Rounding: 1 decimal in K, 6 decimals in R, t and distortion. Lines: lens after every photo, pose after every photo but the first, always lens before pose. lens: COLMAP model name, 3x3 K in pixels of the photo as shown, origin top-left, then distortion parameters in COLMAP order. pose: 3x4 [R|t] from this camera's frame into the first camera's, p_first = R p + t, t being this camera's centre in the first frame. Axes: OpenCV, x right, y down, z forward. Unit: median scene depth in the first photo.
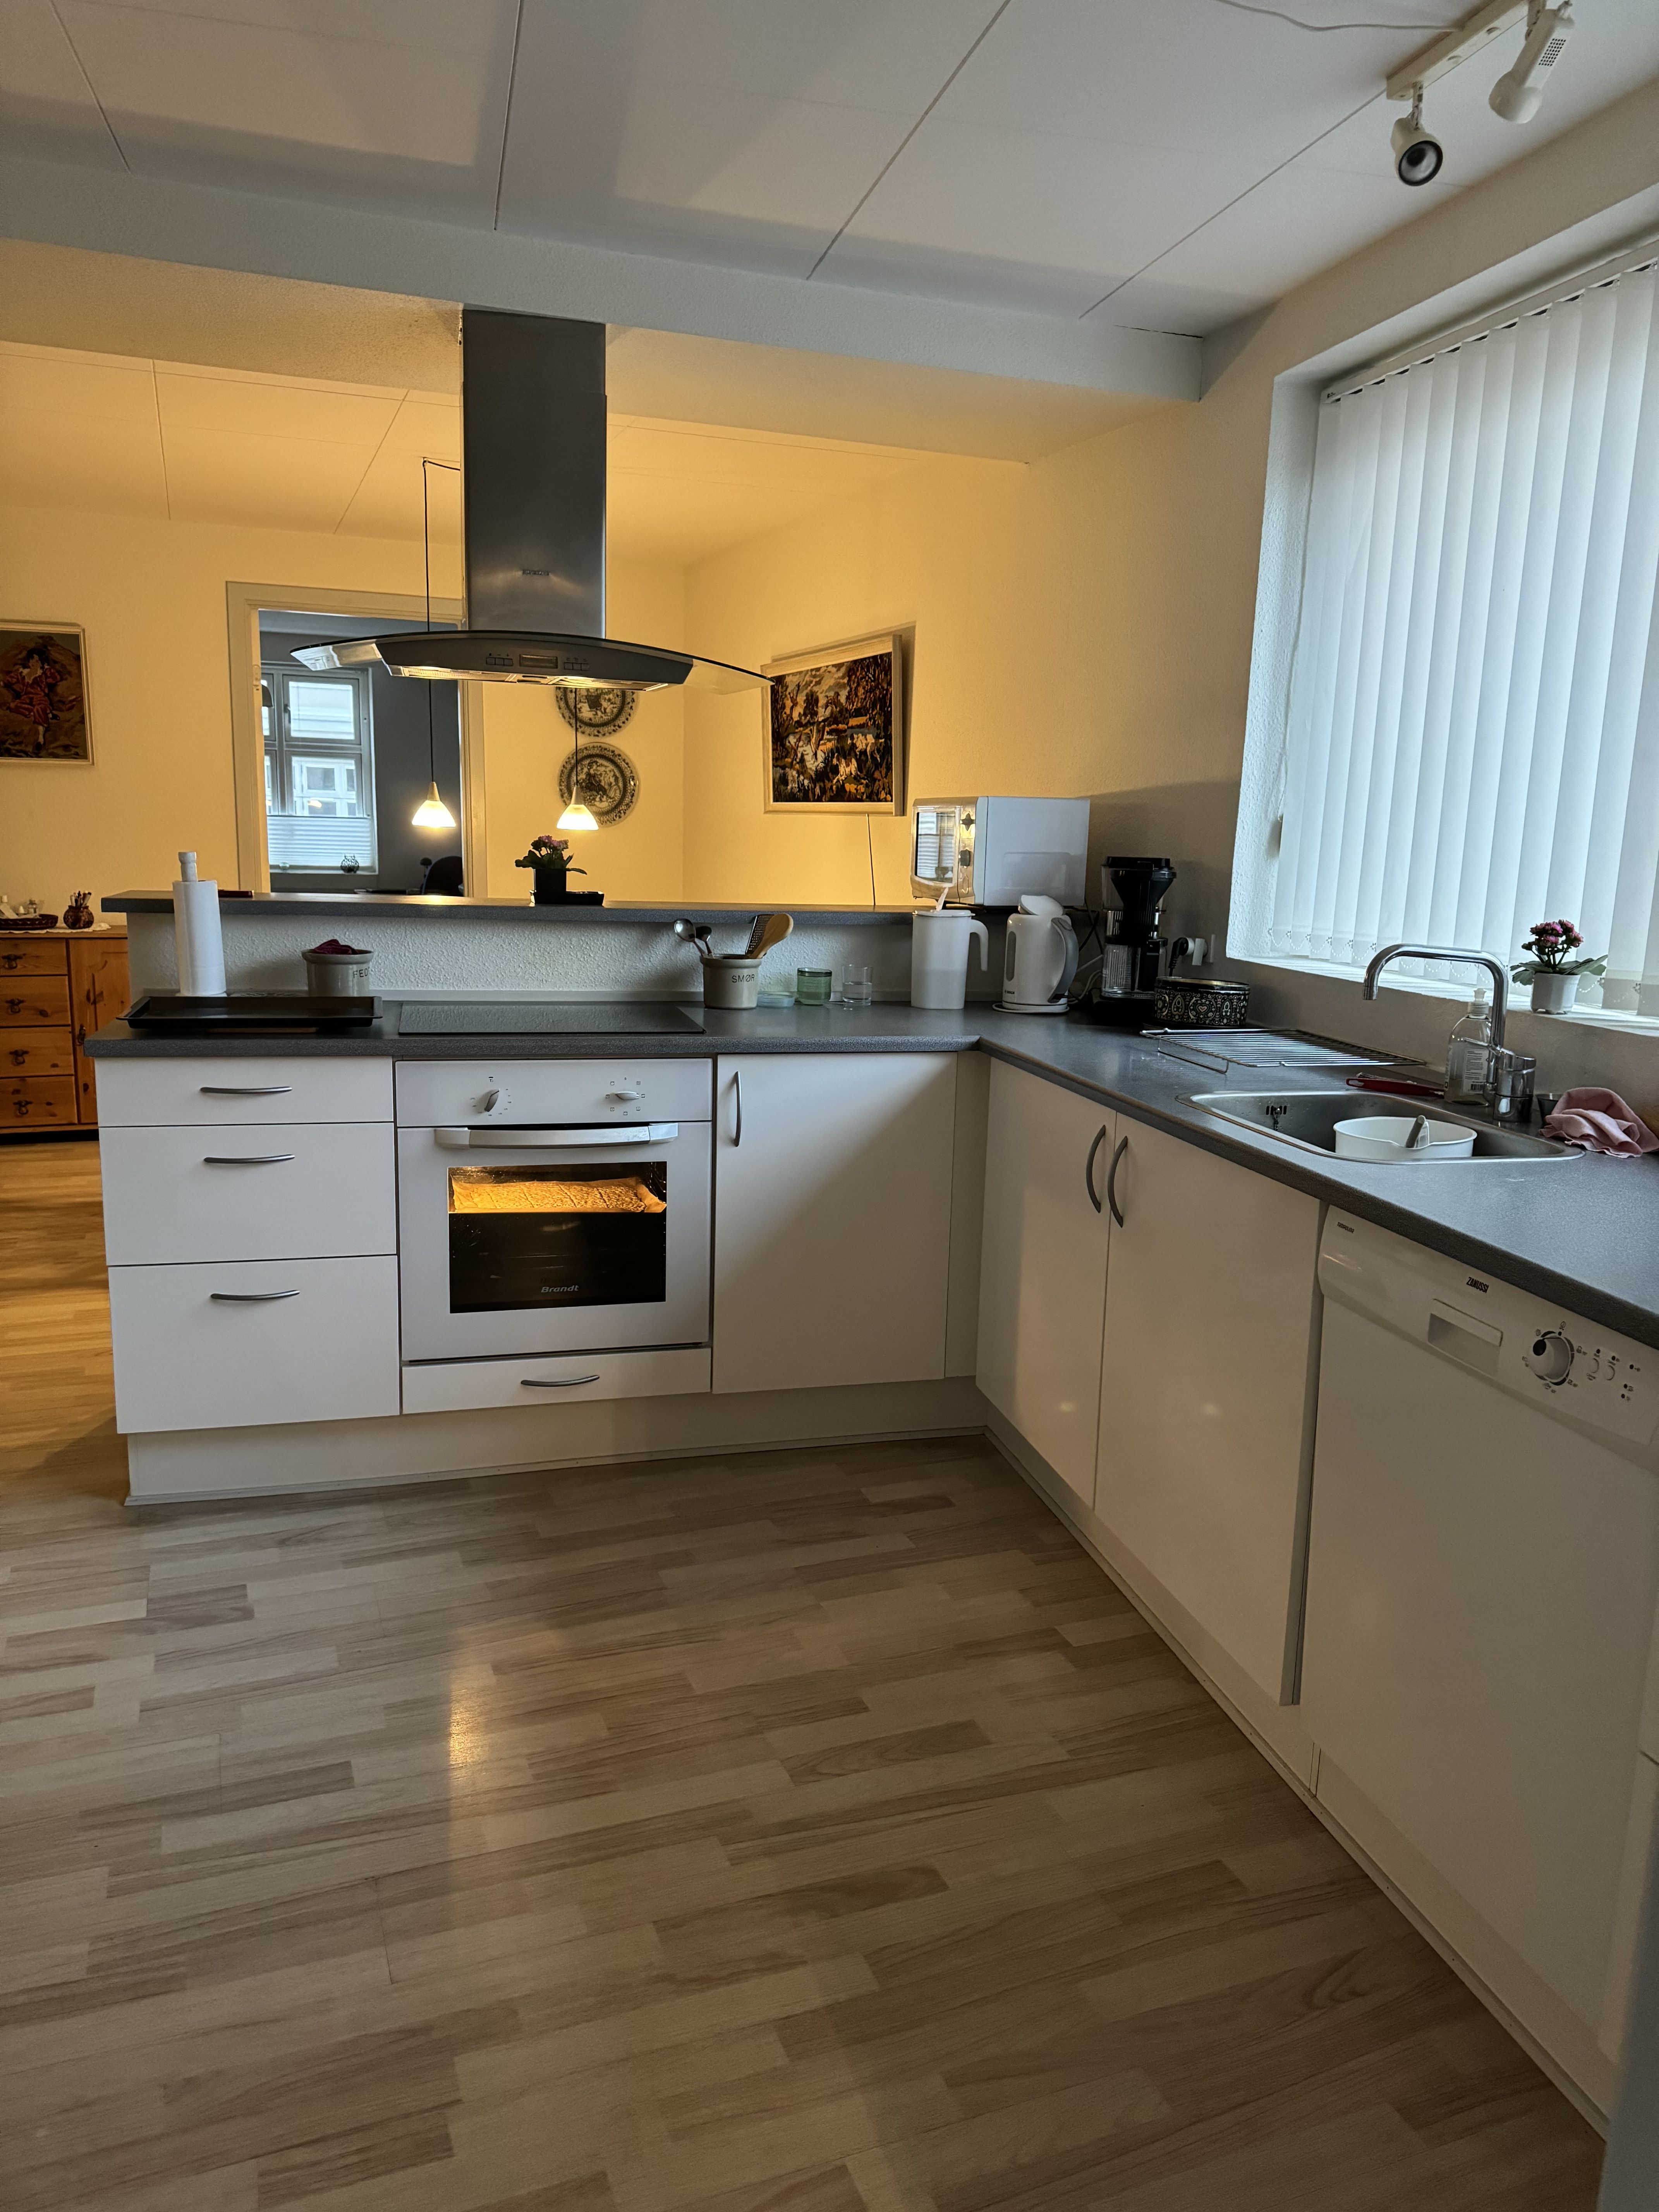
lens RADIAL K [[1484.0, 0, 829.5], [0, 1484.0, 1106.0], [0, 0, 1]] dist [-0.000970, -0.000938]
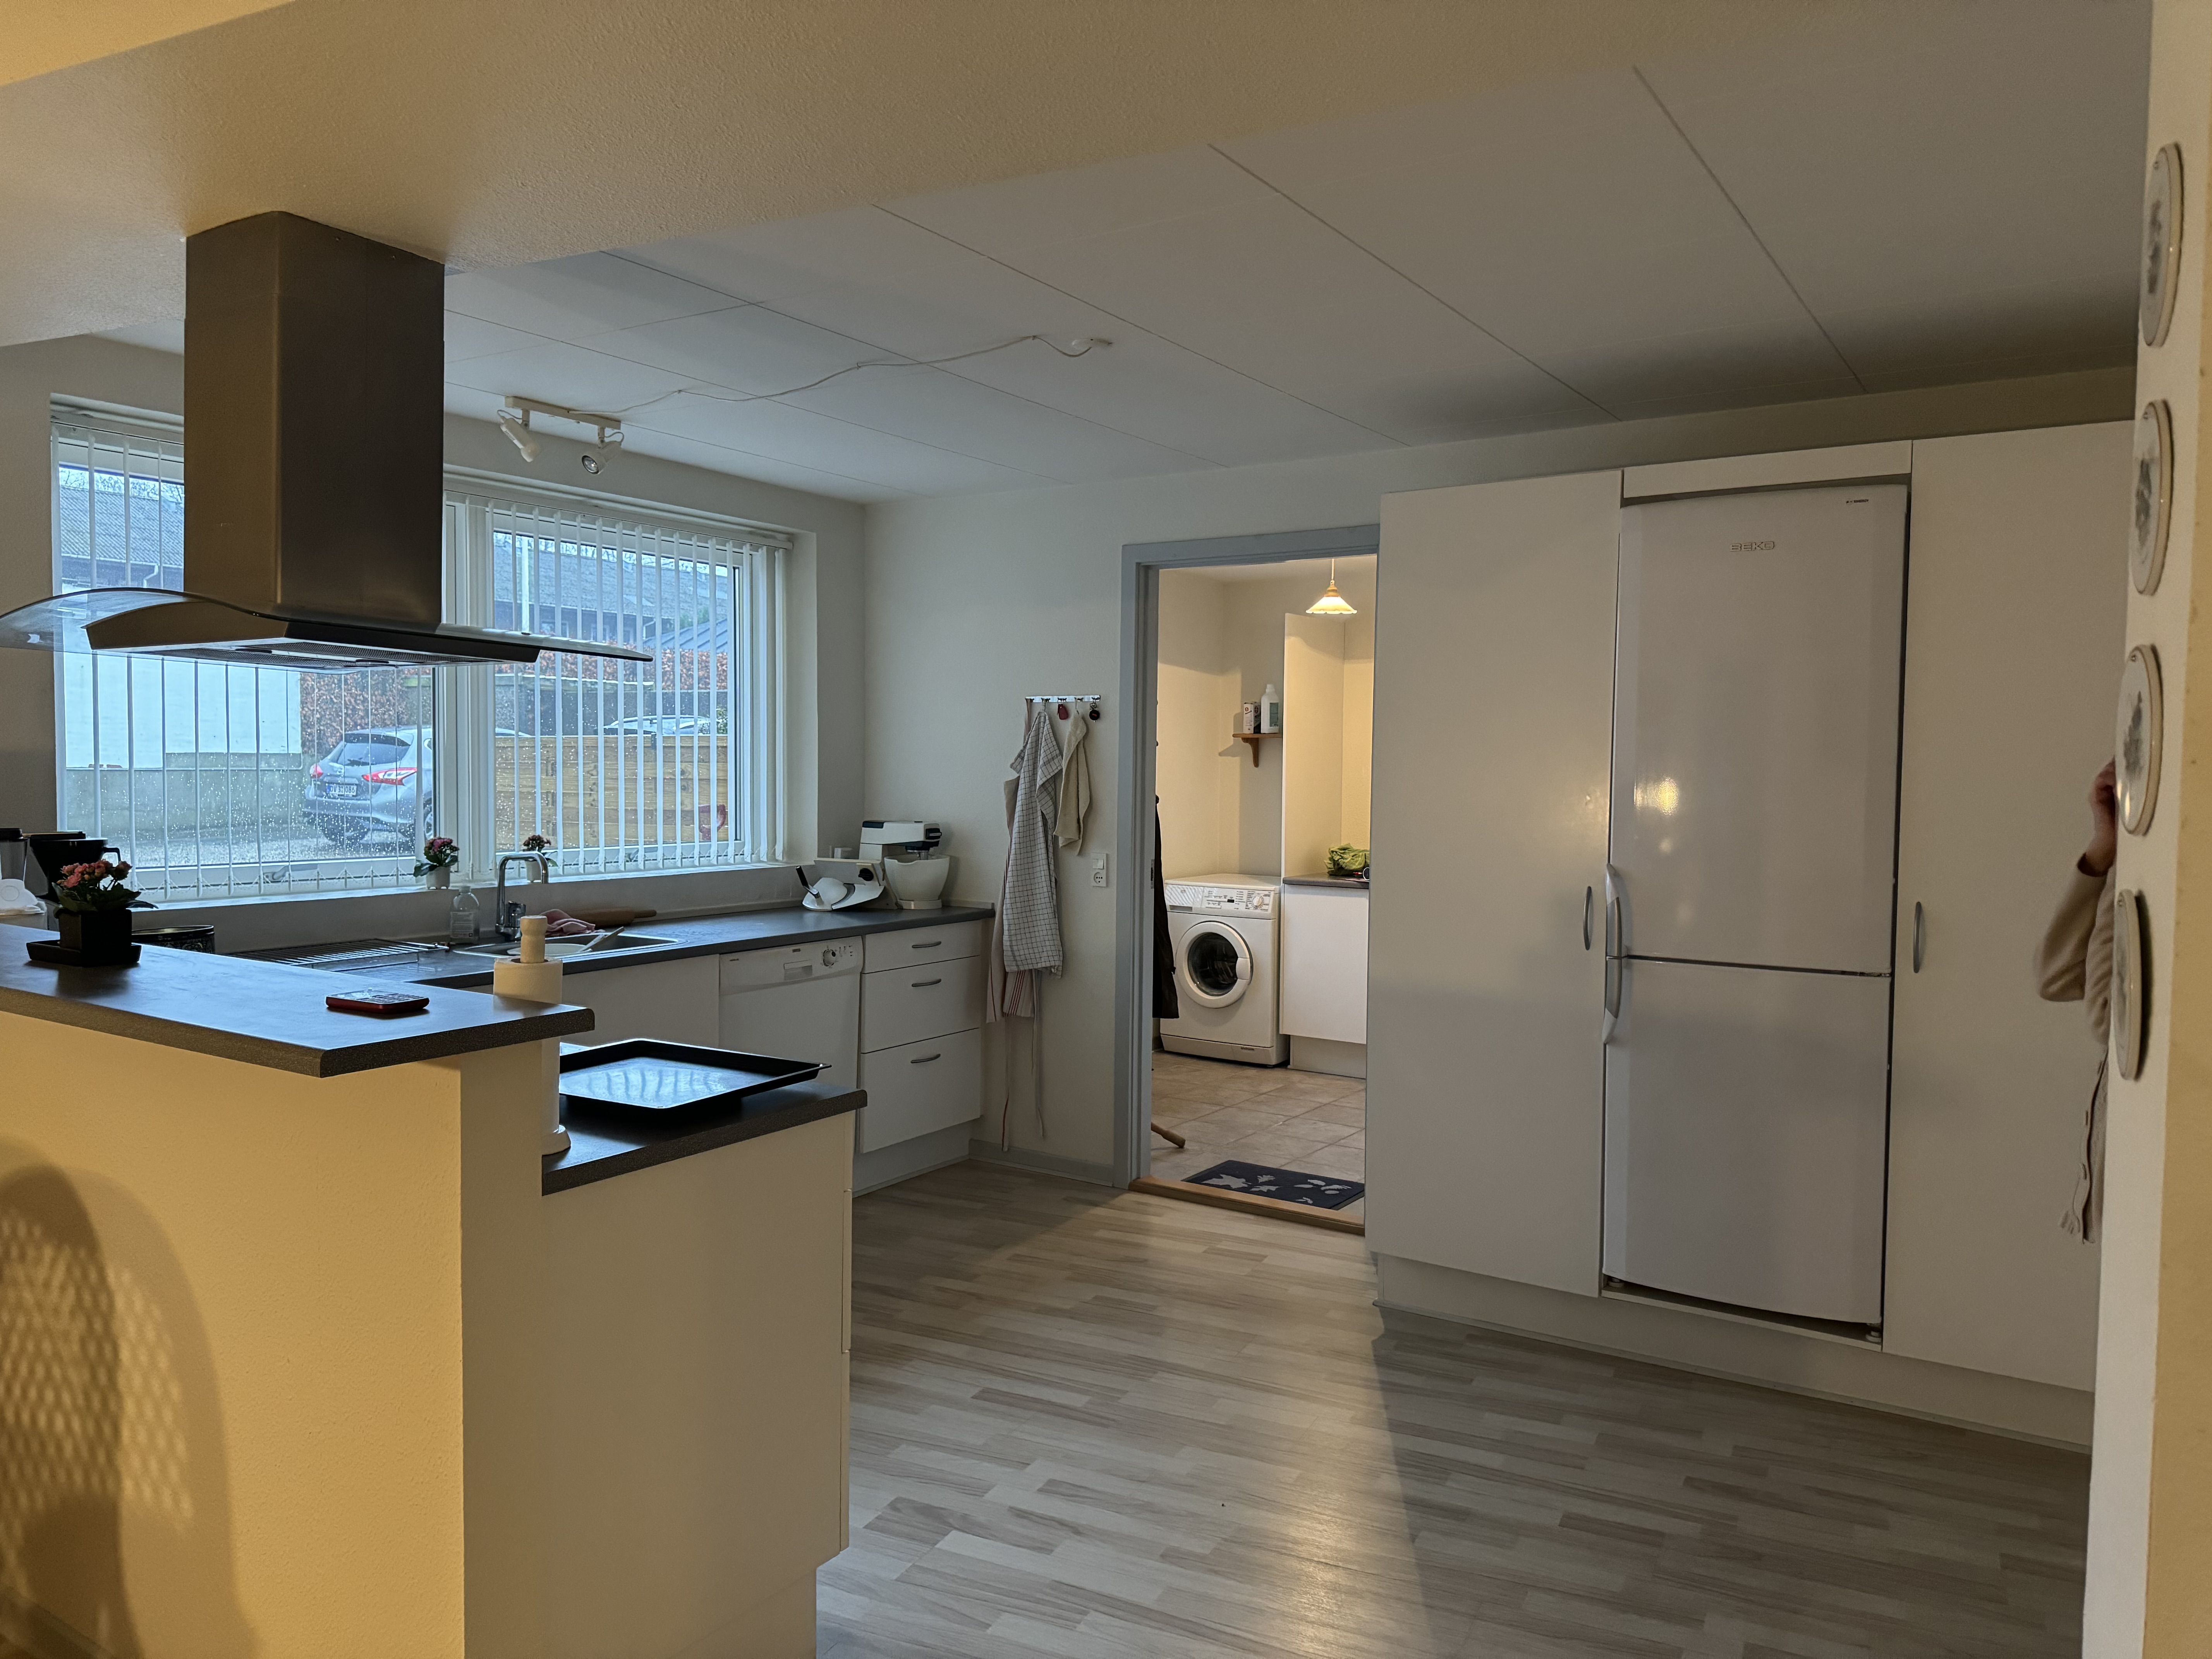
lens RADIAL K [[1538.9, 0, 1106.0], [0, 1538.9, 829.5], [0, 0, 1]] dist [0.000691, 0.000098]
pose [[-0.655129, -0.063754, 0.752822, -1.542087], [0.116759, 0.975919, 0.184255, -0.413873], [-0.746440, 0.208610, -0.631909, 1.726393]]
